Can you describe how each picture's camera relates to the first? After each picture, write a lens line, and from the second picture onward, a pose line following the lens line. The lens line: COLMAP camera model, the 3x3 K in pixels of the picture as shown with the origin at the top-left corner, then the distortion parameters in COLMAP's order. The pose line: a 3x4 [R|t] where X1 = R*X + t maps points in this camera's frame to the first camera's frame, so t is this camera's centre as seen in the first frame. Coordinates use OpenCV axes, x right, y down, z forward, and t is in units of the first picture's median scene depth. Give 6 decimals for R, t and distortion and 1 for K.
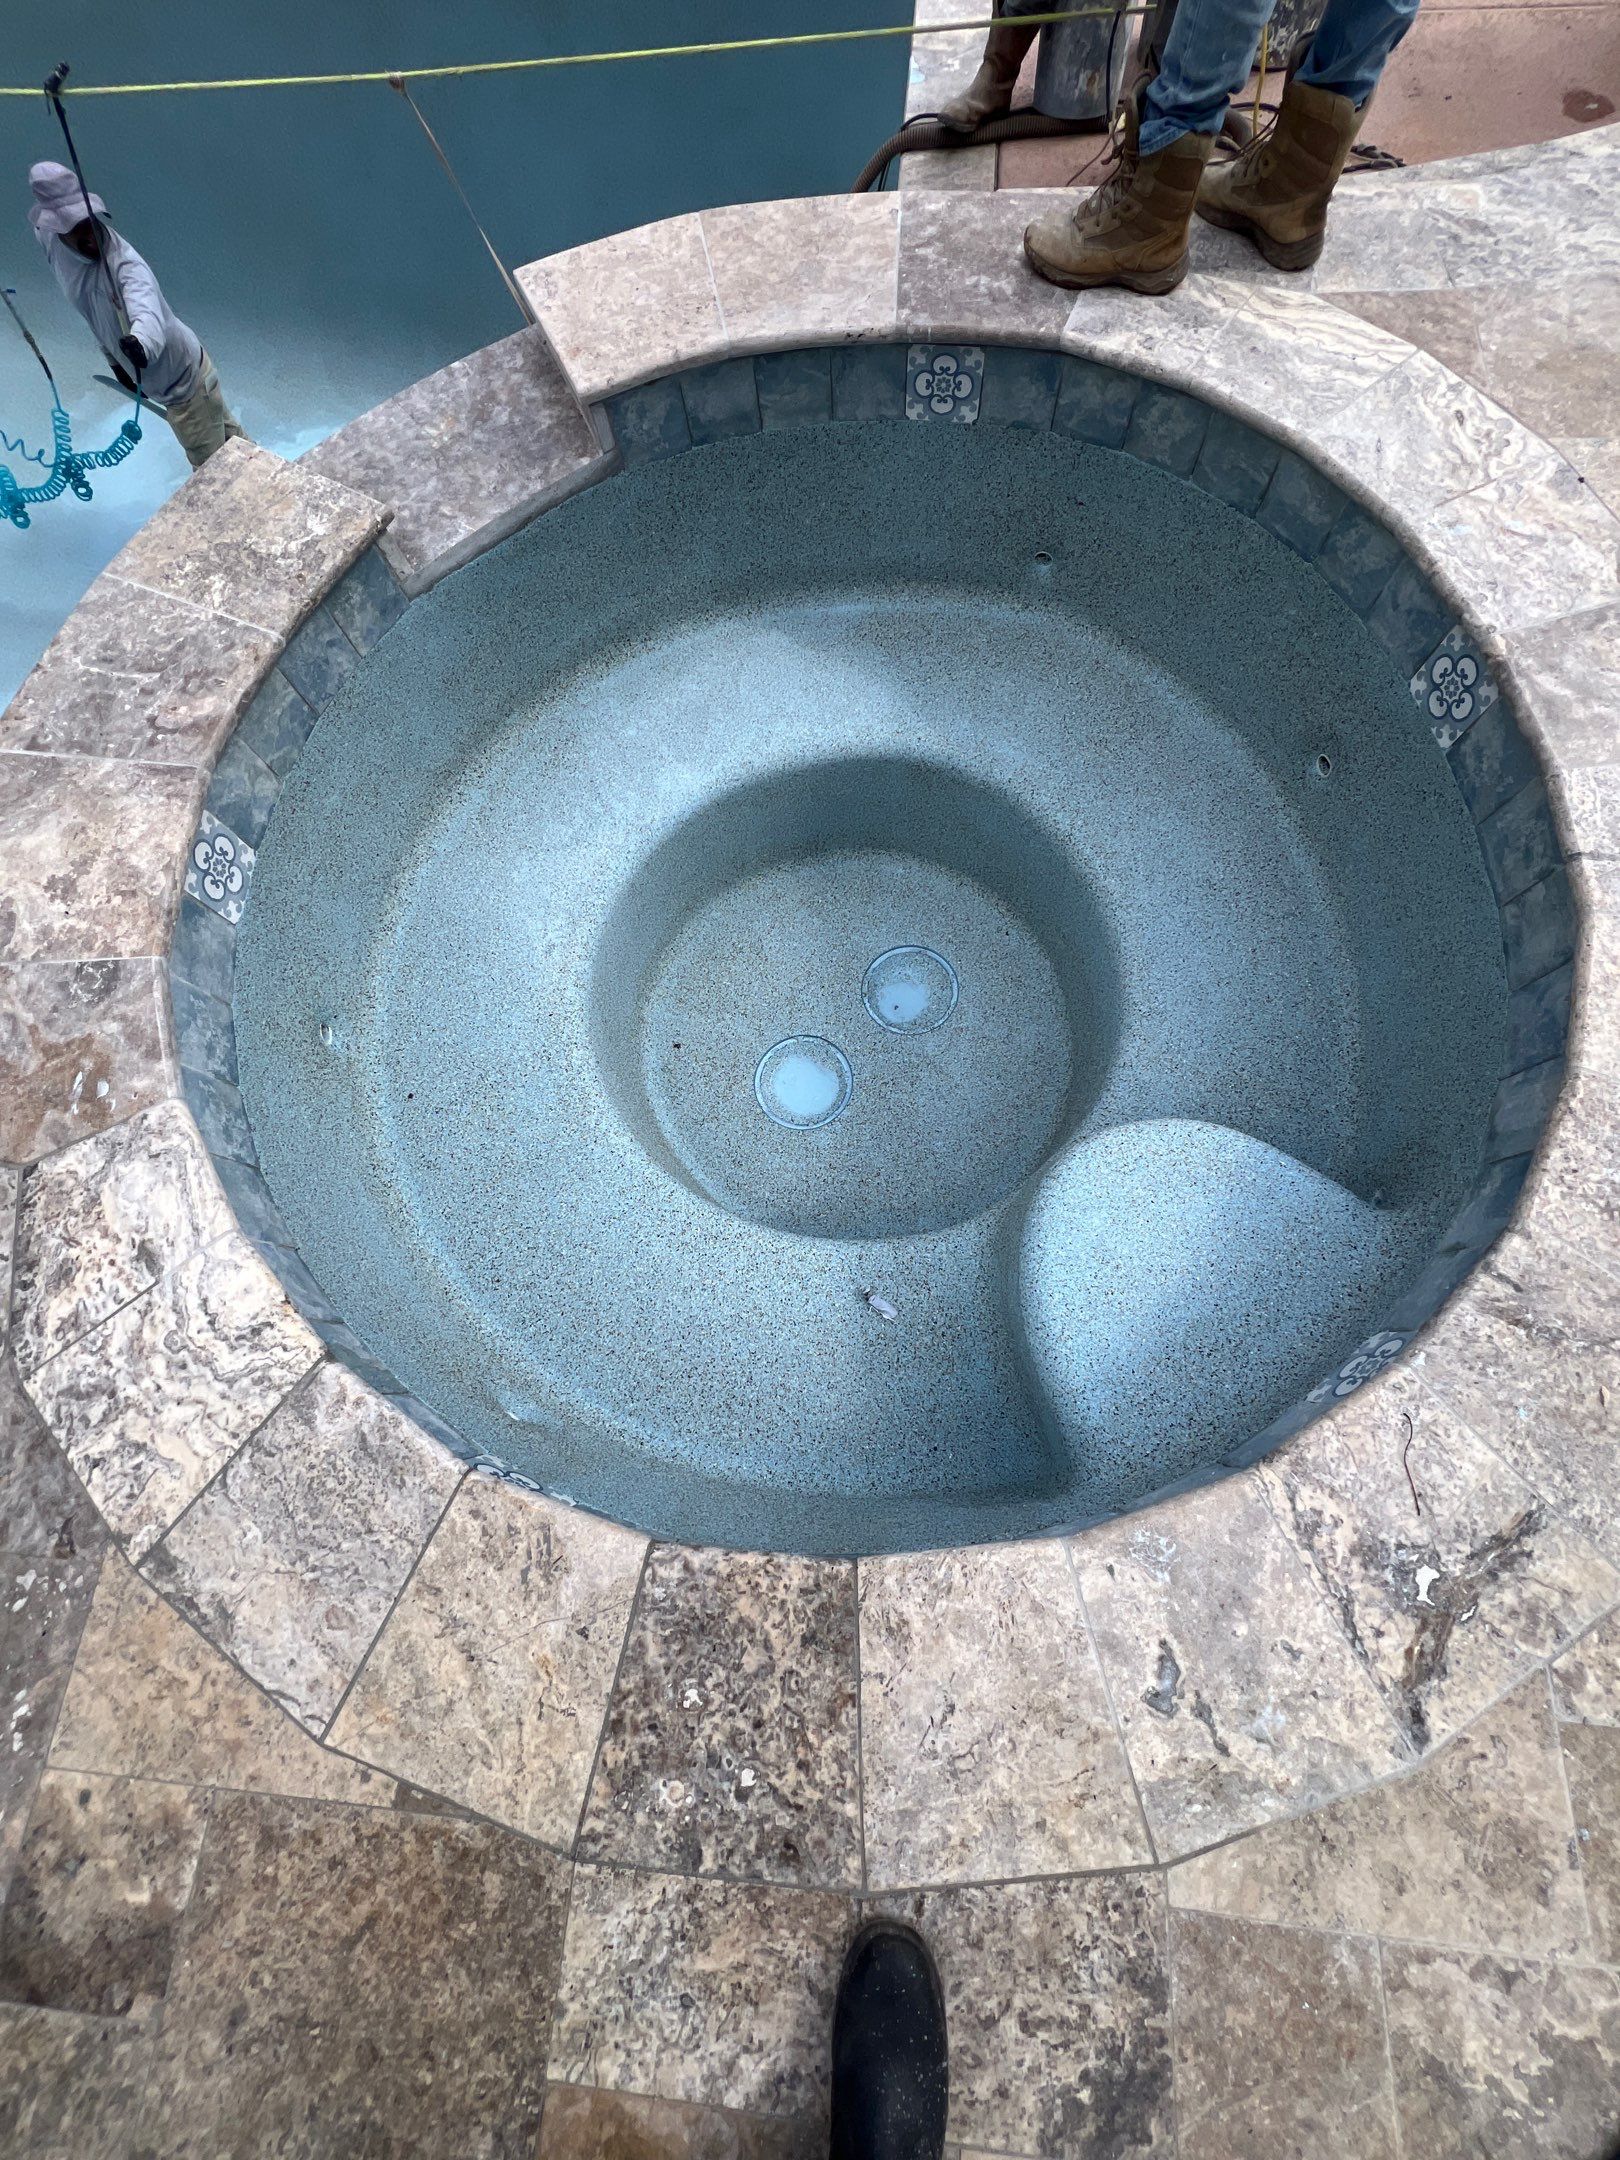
lens RADIAL K [[862.9, 0, 825.5], [0, 862.9, 1071.0], [0, 0, 1]] dist [-0.002968, 0.000993]
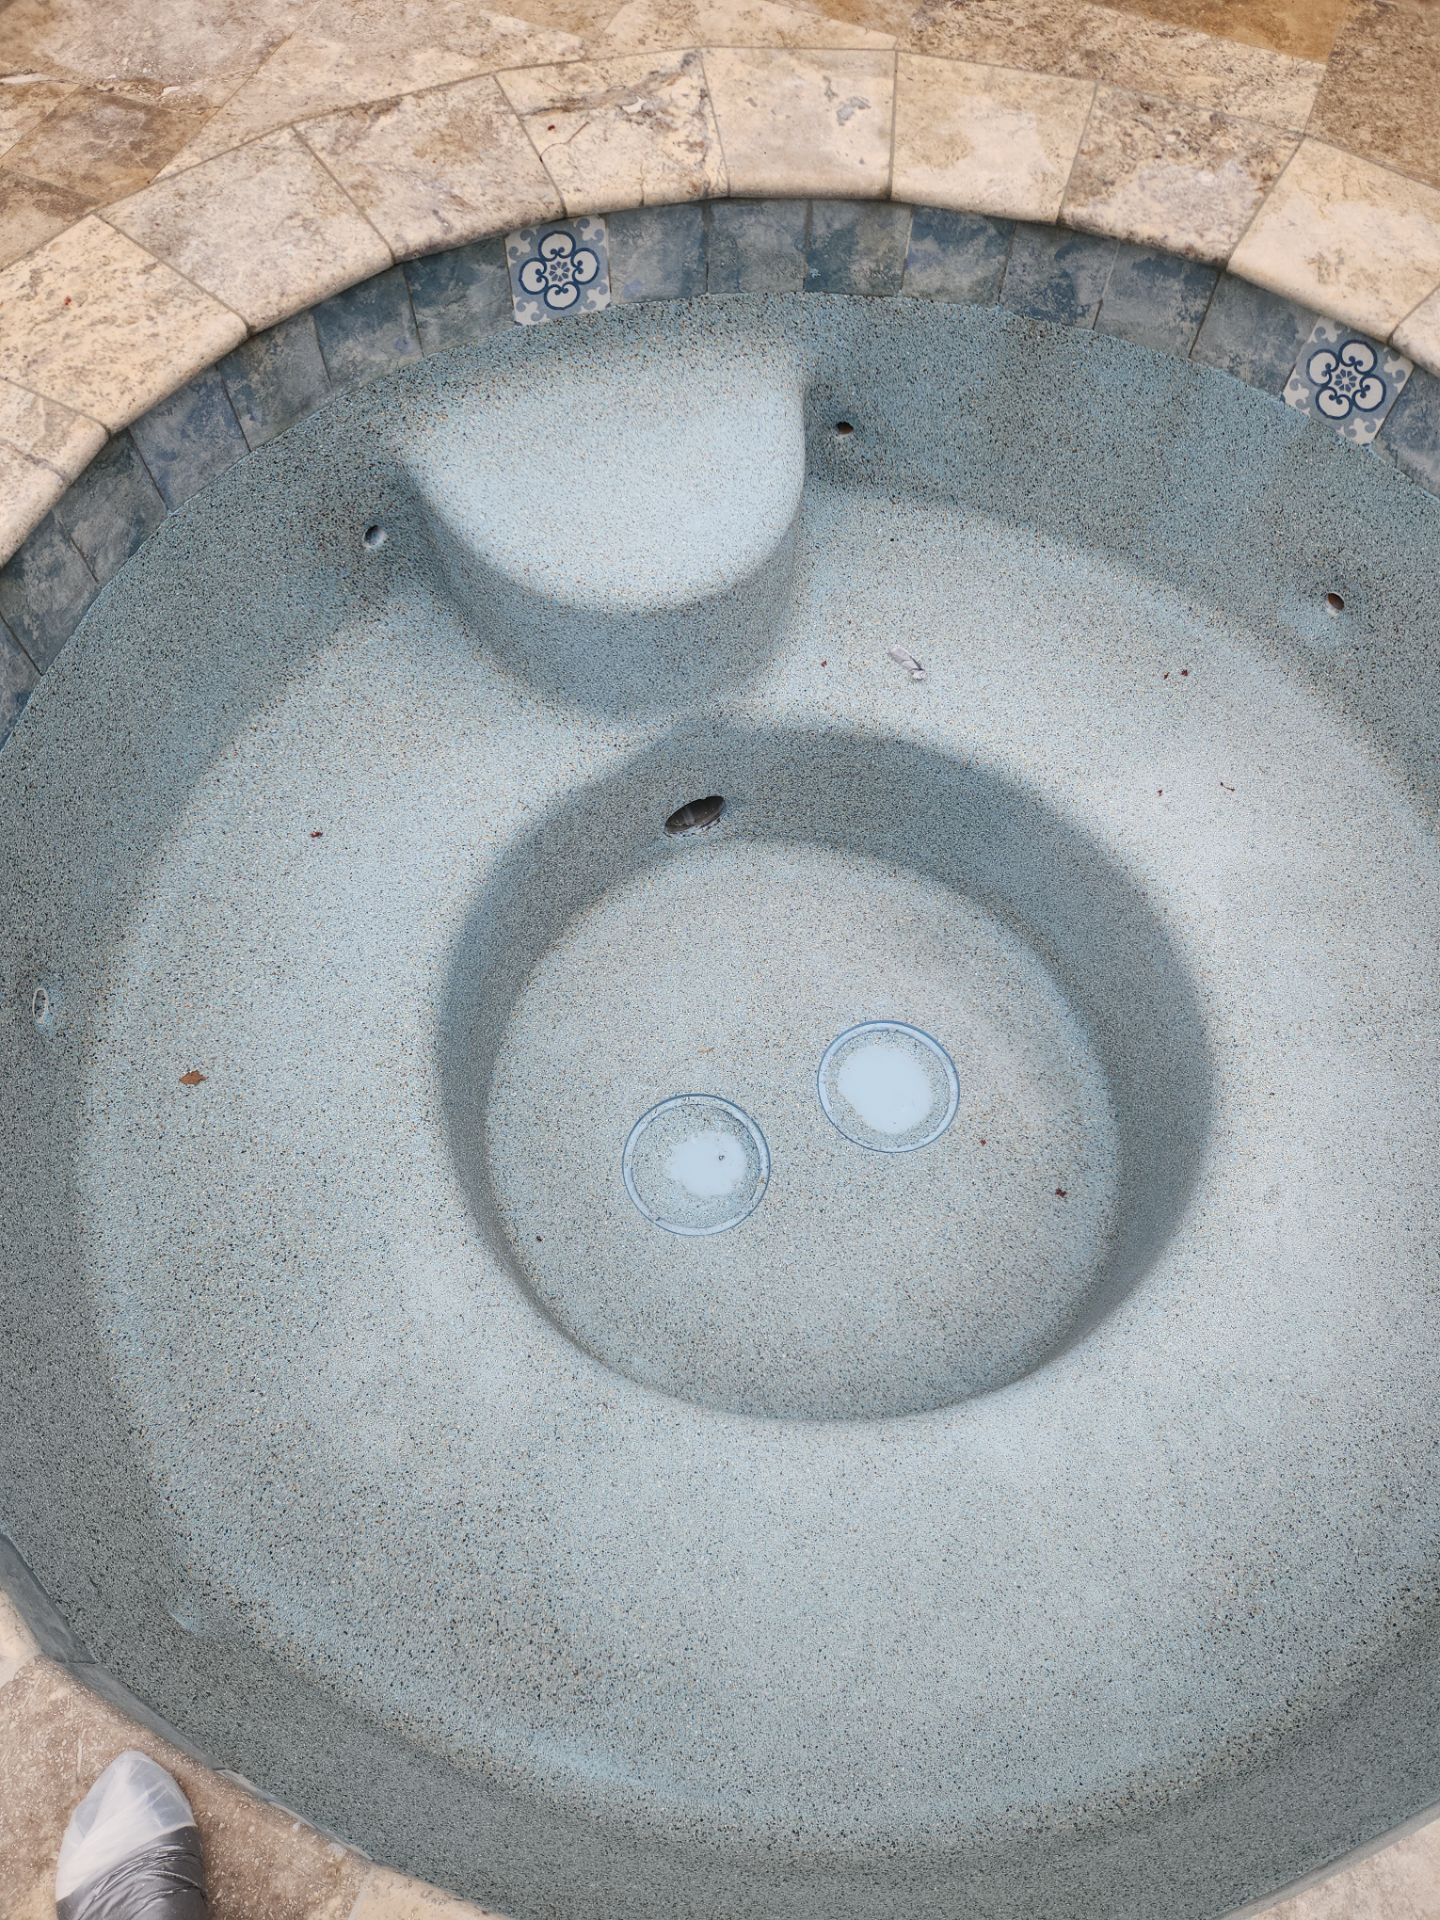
lens RADIAL K [[1287.8, 0, 723.4], [0, 1287.8, 978.0], [0, 0, 1]] dist [0.052847, -0.039818]
pose [[-0.951214, -0.265356, 0.157409, -0.087481], [0.299257, -0.669366, 0.679995, -1.492319], [-0.075077, 0.693927, 0.716121, 0.454574]]
